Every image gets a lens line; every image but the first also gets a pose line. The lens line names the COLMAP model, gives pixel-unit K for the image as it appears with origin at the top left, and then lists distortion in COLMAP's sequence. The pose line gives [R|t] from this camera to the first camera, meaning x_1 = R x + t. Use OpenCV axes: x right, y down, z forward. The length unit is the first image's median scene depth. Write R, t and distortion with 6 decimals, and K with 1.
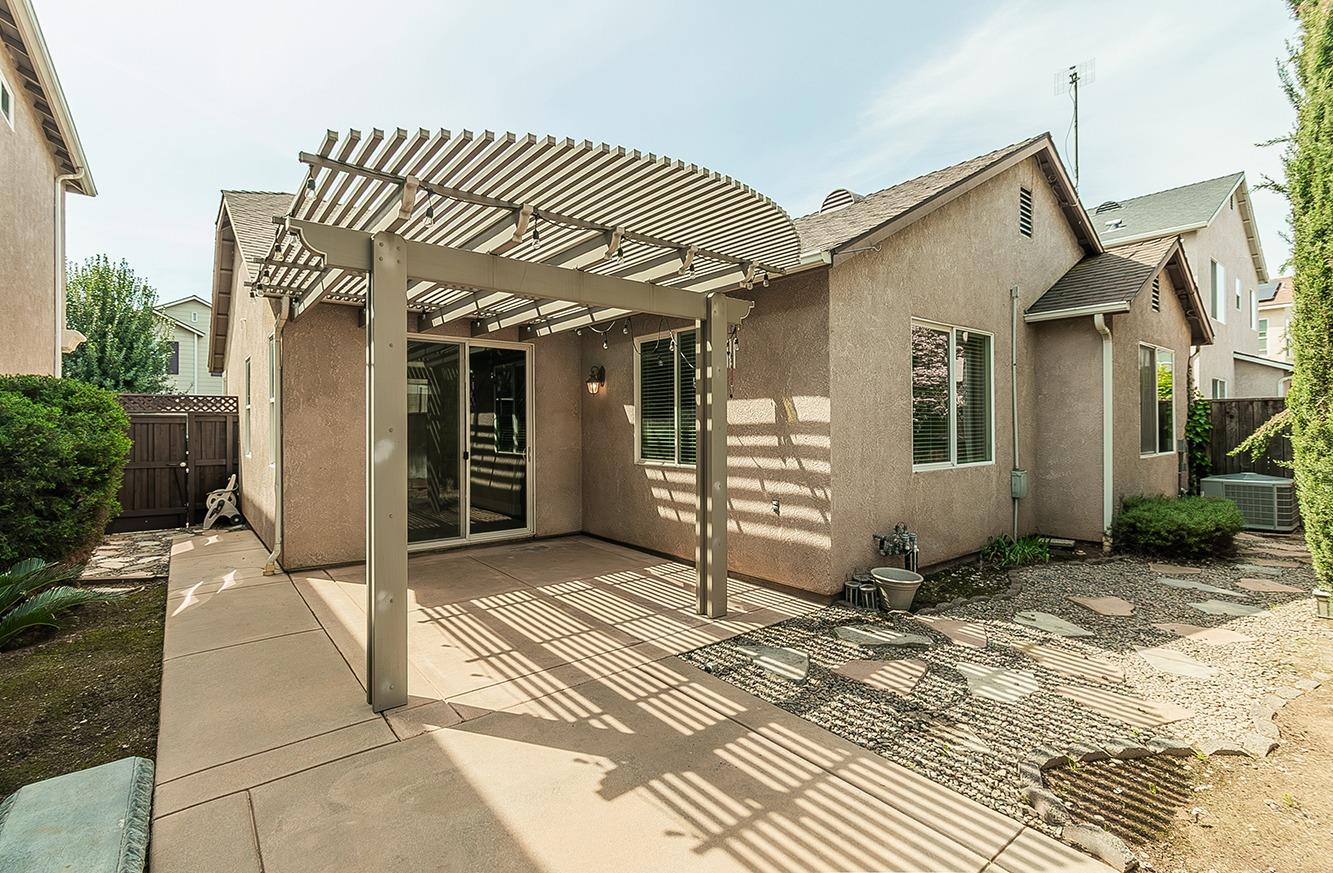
lens RADIAL K [[603.2, 0, 662.5], [0, 603.2, 434.8], [0, 0, 1]] dist [-0.000713, -0.000328]
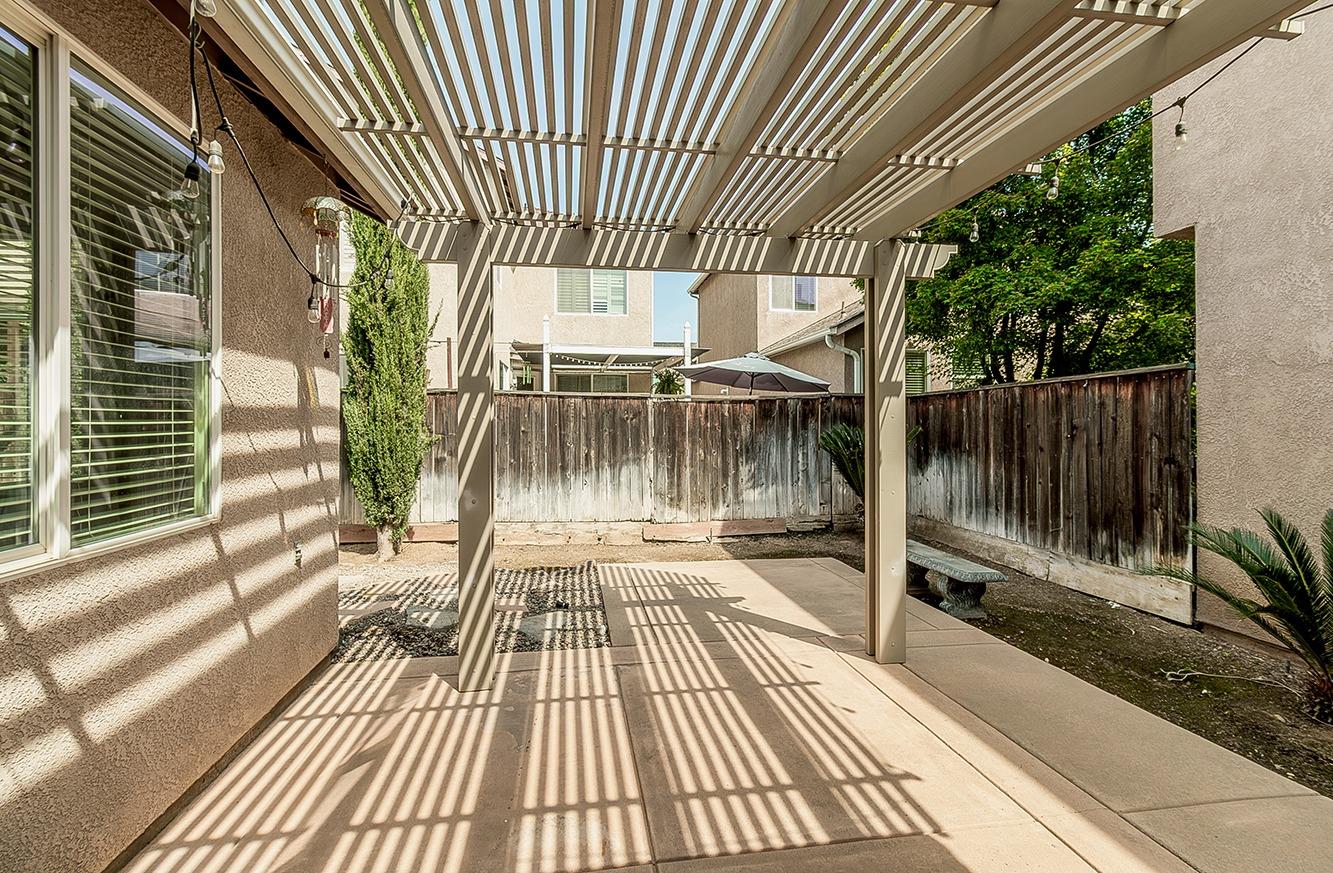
lens RADIAL K [[609.9, 0, 664.5], [0, 609.9, 414.4], [0, 0, 1]] dist [0.015836, 0.000210]
pose [[-0.871396, 0.012505, 0.490420, -0.522379], [0.010983, 0.999922, -0.005980, -0.007254], [-0.490457, 0.000176, -0.871465, 1.724530]]
